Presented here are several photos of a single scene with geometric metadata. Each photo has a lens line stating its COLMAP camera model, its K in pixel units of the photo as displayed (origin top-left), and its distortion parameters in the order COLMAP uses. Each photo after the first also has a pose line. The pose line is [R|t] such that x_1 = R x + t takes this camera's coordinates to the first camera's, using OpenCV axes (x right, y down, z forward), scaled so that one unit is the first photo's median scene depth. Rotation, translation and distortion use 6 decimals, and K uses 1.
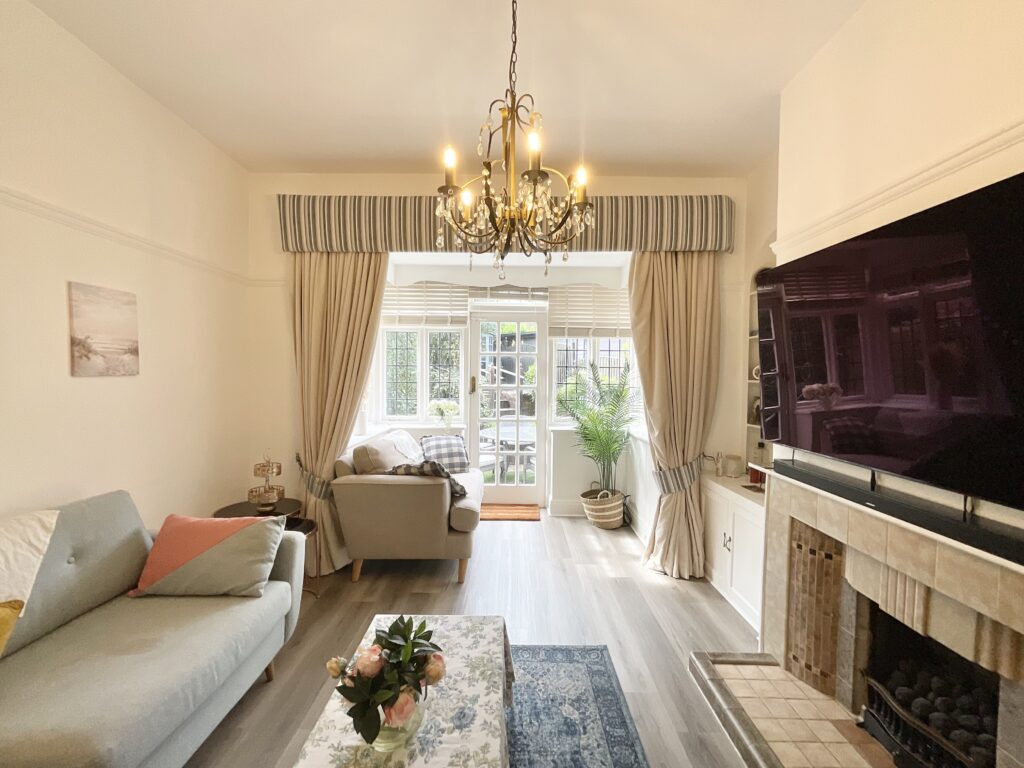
lens RADIAL K [[413.5, 0, 512.9], [0, 413.5, 386.0], [0, 0, 1]] dist [0.001858, 0.000454]
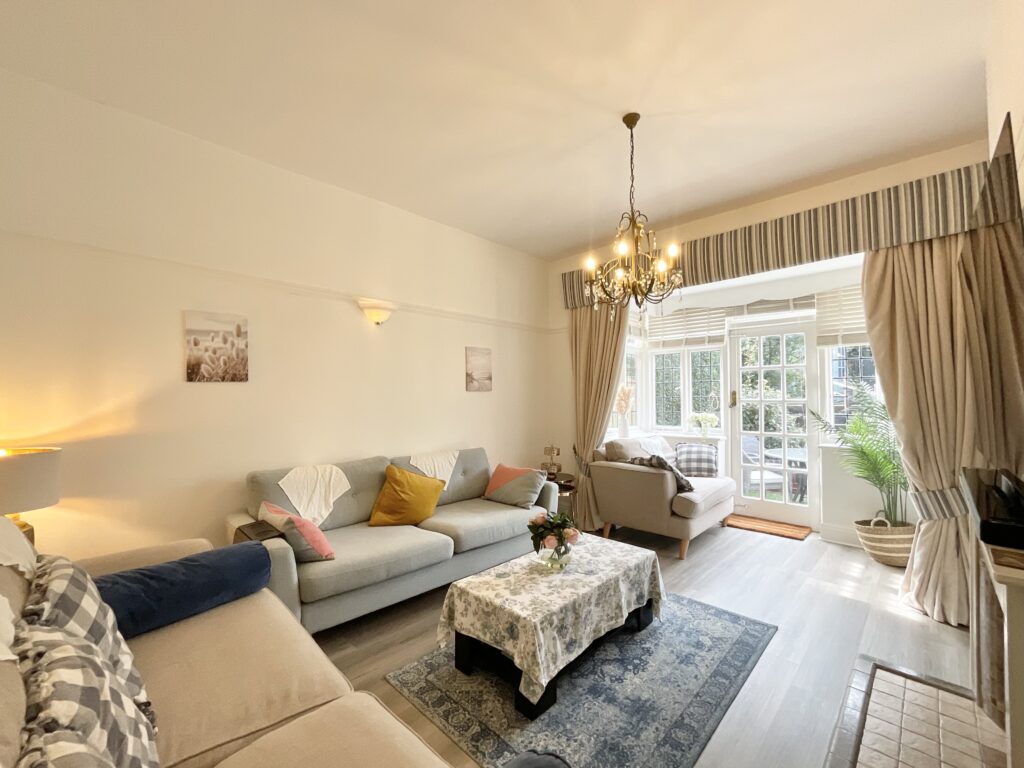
lens RADIAL K [[413.5, 0, 512.9], [0, 413.5, 386.0], [0, 0, 1]] dist [0.001858, 0.000454]
pose [[0.720413, -0.029351, -0.692924, 0.359020], [-0.007836, 0.998696, -0.050449, 0.034536], [0.693501, 0.041773, 0.719244, -0.222076]]
